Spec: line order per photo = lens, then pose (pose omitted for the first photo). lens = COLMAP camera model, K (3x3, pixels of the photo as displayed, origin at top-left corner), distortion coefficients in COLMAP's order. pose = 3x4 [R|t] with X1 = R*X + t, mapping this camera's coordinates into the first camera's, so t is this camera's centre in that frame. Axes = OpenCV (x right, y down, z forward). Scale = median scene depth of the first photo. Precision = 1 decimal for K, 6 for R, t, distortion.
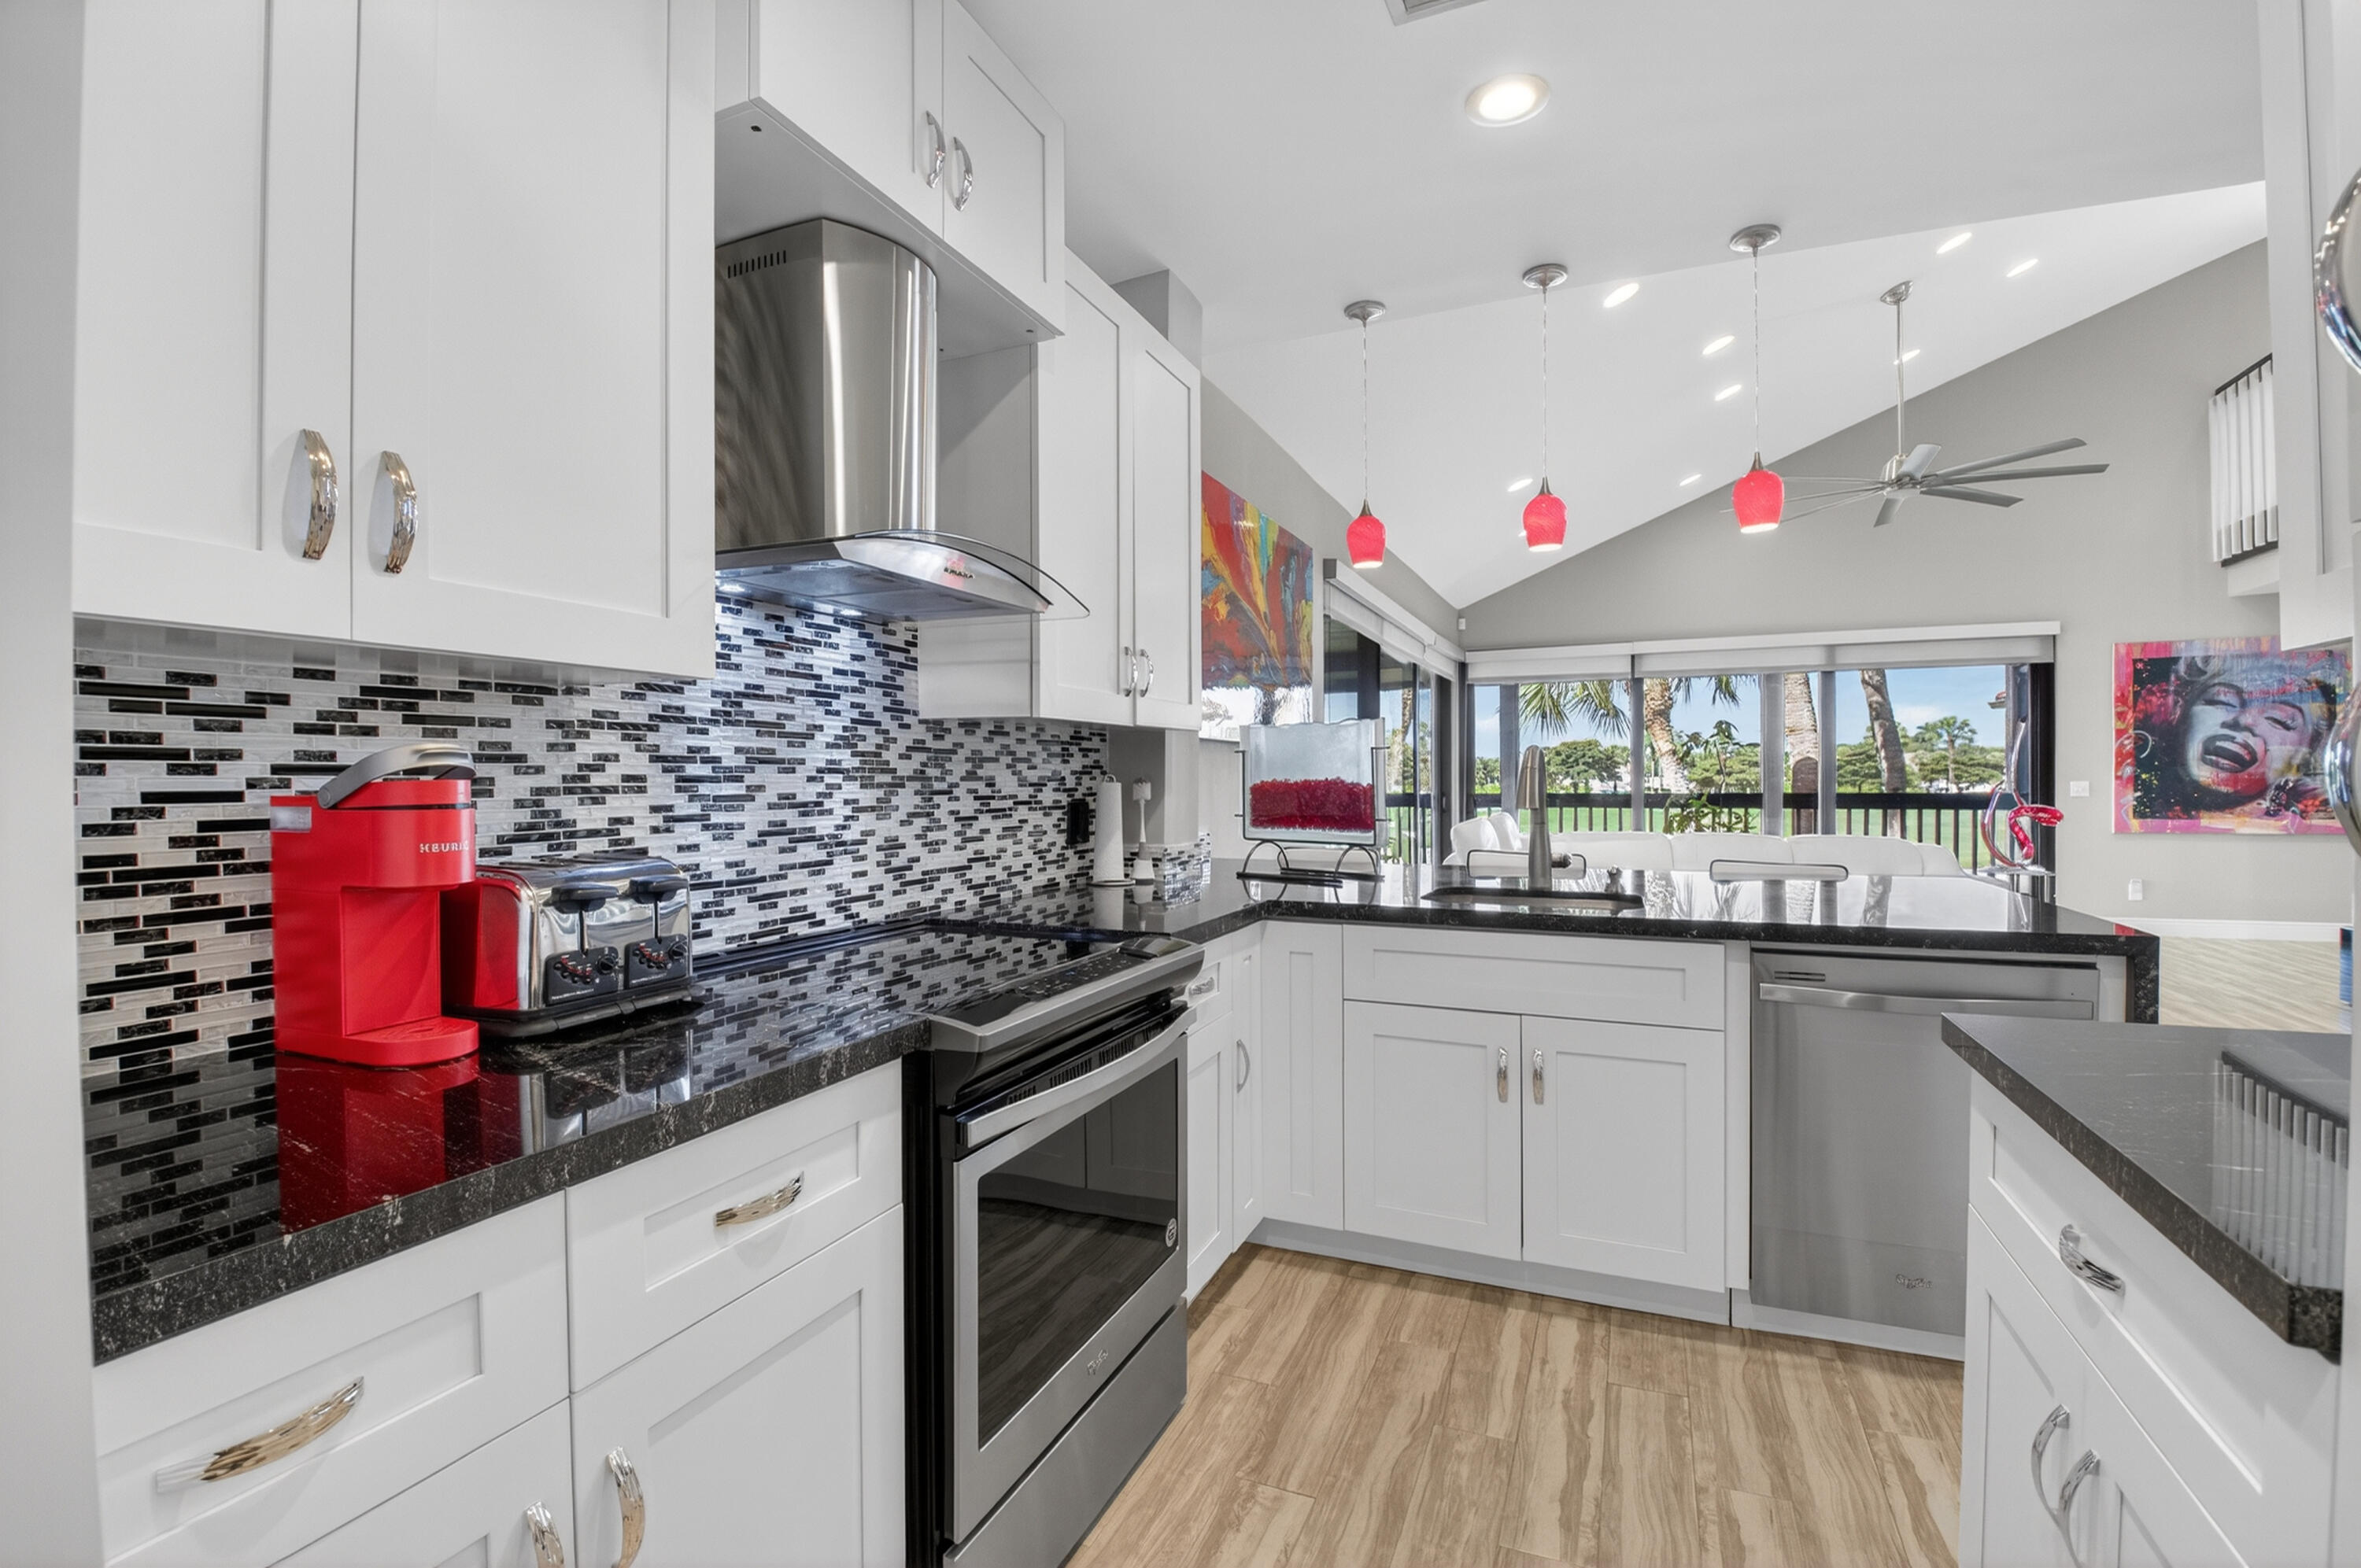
lens RADIAL K [[1017.3, 0, 1180.5], [0, 1017.3, 784.0], [0, 0, 1]] dist [0.002021, -0.020325]
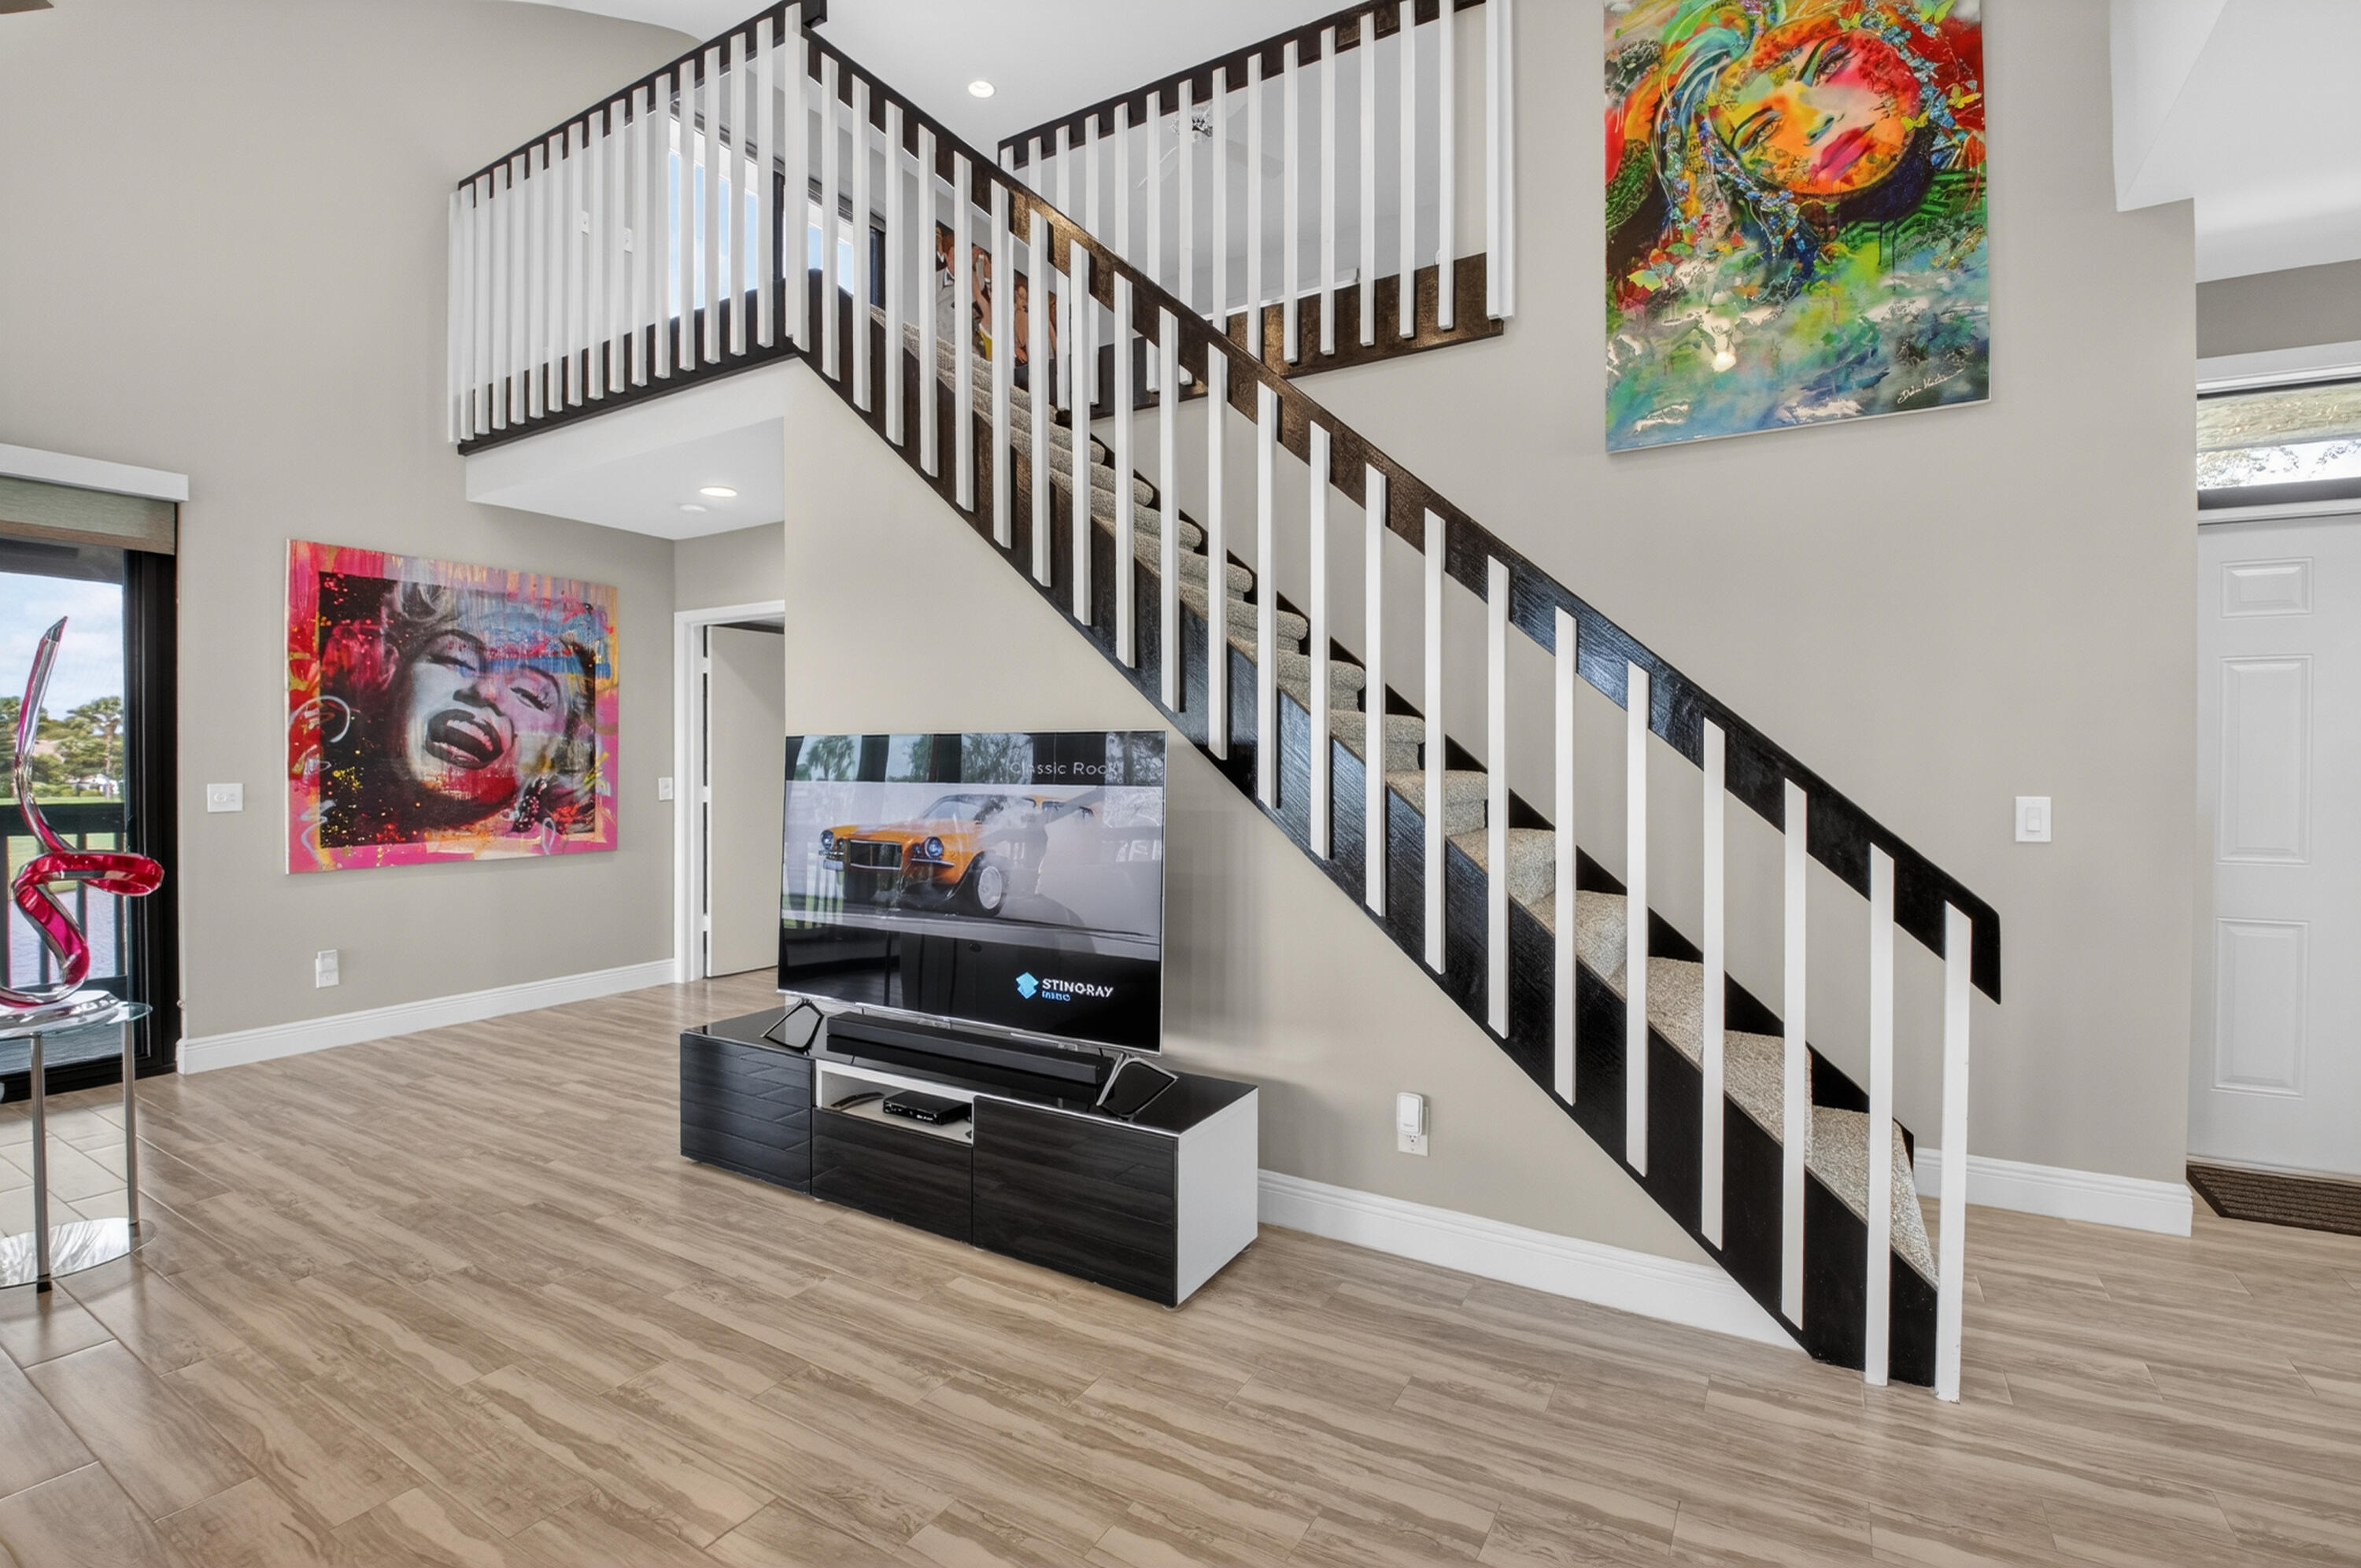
lens RADIAL K [[1044.0, 0, 1199.6], [0, 1044.0, 776.4], [0, 0, 1]] dist [-0.008590, -0.016982]
pose [[0.103645, -0.003244, 0.994609, 1.324872], [0.004715, 0.999985, 0.002771, -0.018811], [-0.994603, 0.004402, 0.103659, 1.391986]]
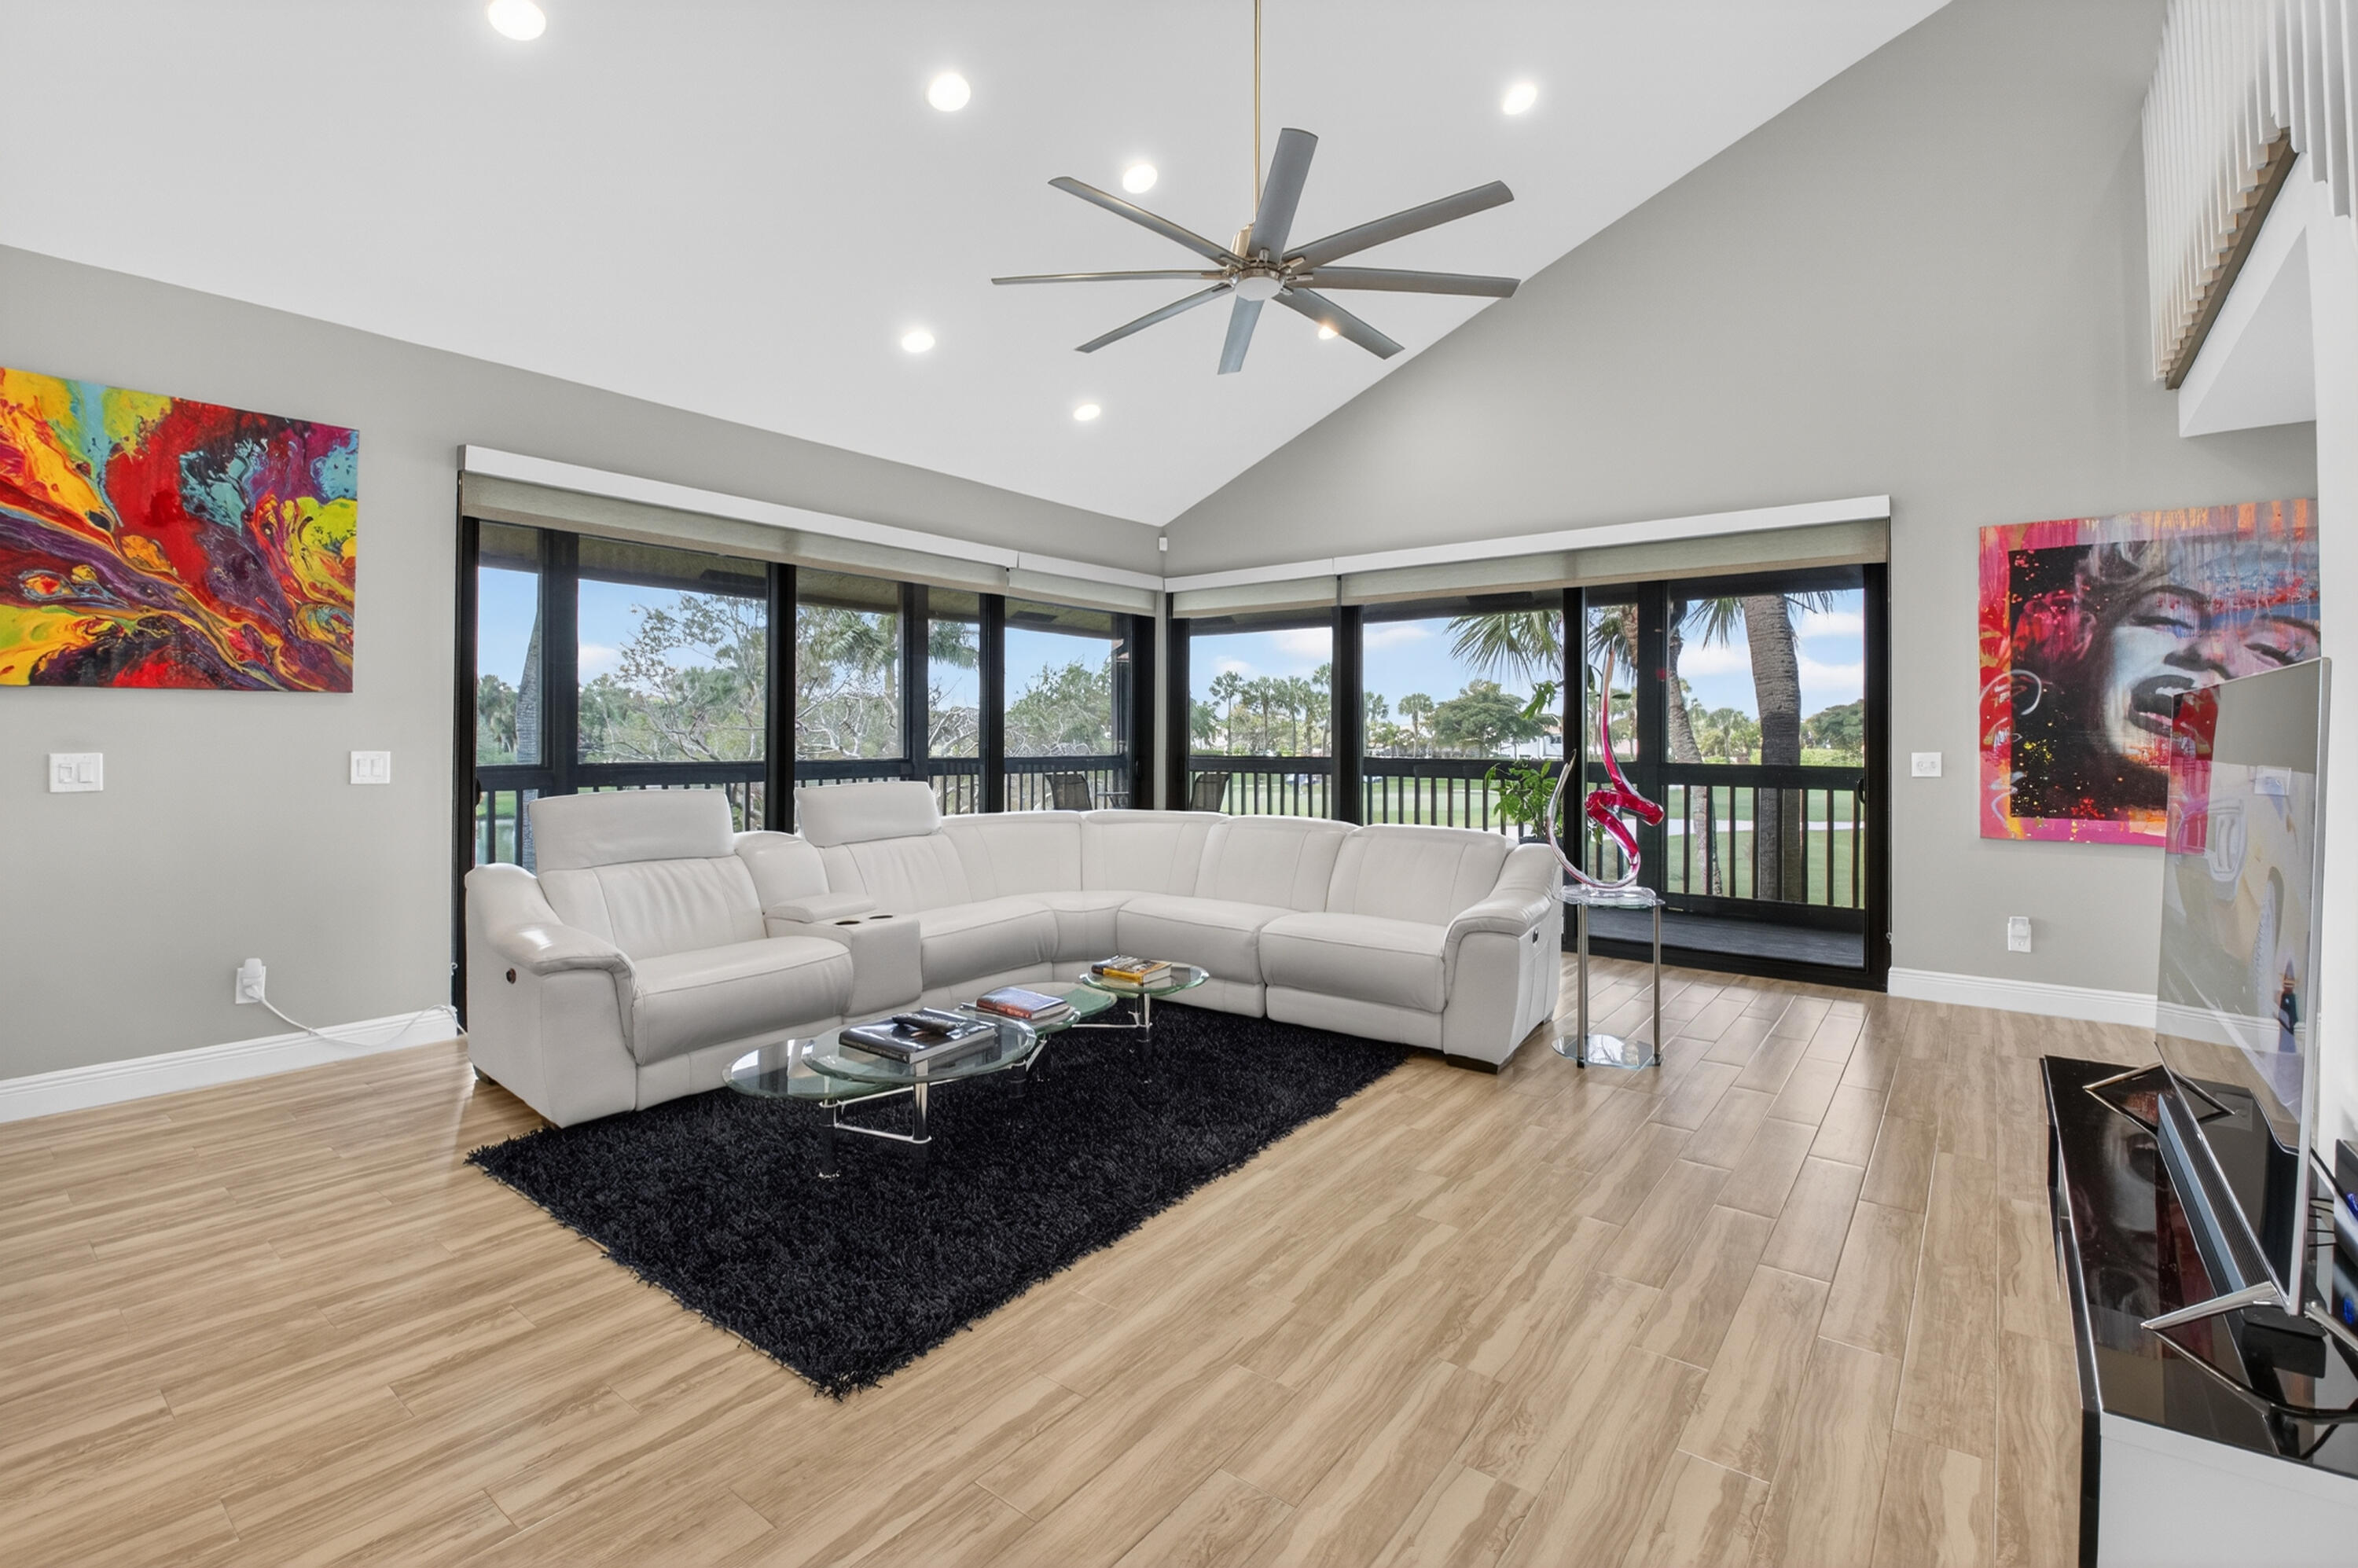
lens RADIAL K [[1063.9, 0, 1193.9], [0, 1063.9, 725.9], [0, 0, 1]] dist [0.009640, -0.024830]
pose [[0.971846, 0.008520, -0.235462, 2.002043], [-0.011668, 0.999860, -0.011984, -0.020657], [0.235327, 0.014394, 0.971810, 0.847866]]
